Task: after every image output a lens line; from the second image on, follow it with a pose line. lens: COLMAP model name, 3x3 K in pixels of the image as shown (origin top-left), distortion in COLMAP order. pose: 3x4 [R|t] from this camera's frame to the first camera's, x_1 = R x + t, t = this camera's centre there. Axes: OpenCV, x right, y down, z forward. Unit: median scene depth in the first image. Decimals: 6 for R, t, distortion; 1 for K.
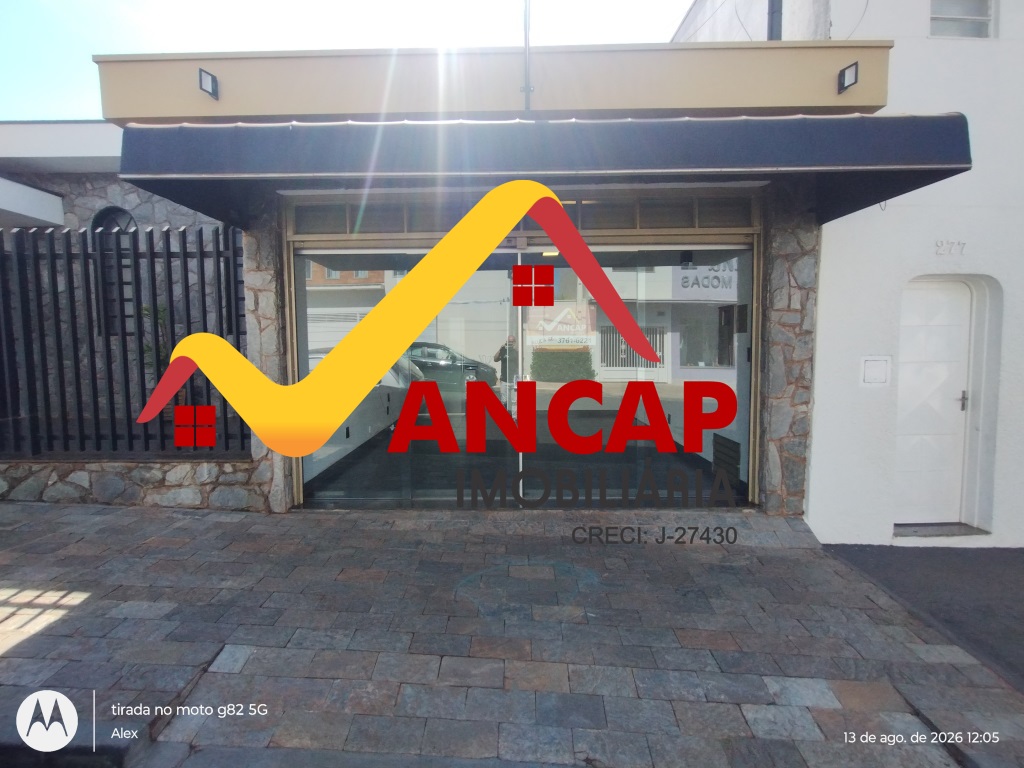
lens RADIAL K [[467.7, 0, 509.9], [0, 467.7, 376.6], [0, 0, 1]] dist [-0.002371, -0.000198]
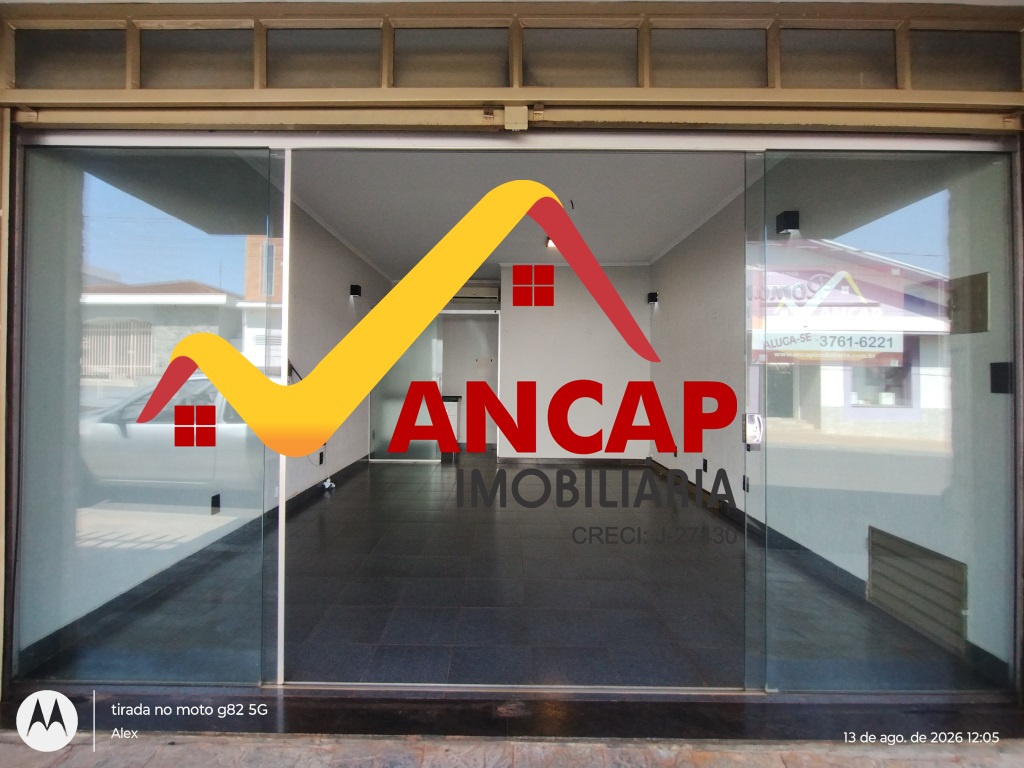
lens RADIAL K [[467.7, 0, 509.9], [0, 467.7, 376.6], [0, 0, 1]] dist [-0.002371, -0.000198]
pose [[0.999787, 0.018906, 0.008255, 0.019085], [-0.018250, 0.997137, -0.073376, -0.005964], [-0.009618, 0.073210, 0.997270, 0.559872]]
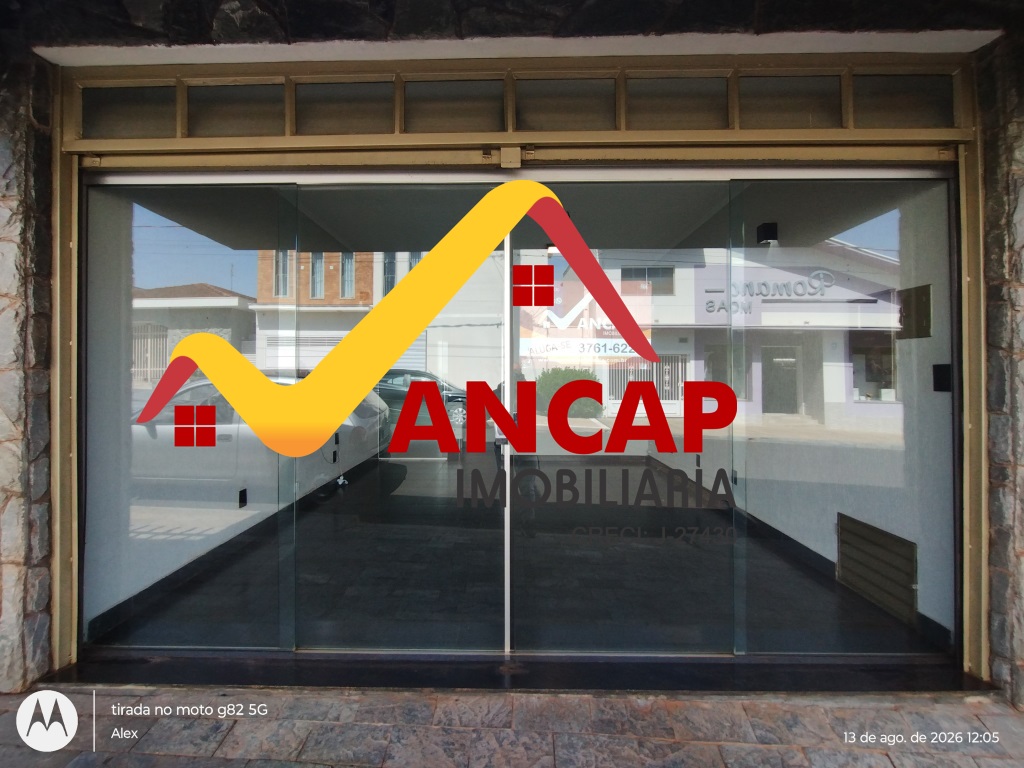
lens RADIAL K [[467.7, 0, 509.9], [0, 467.7, 376.6], [0, 0, 1]] dist [-0.002371, -0.000198]
pose [[0.999951, 0.009553, -0.002569, 0.026482], [-0.009710, 0.997472, -0.070400, -0.007372], [0.001890, 0.070422, 0.997516, 0.490034]]
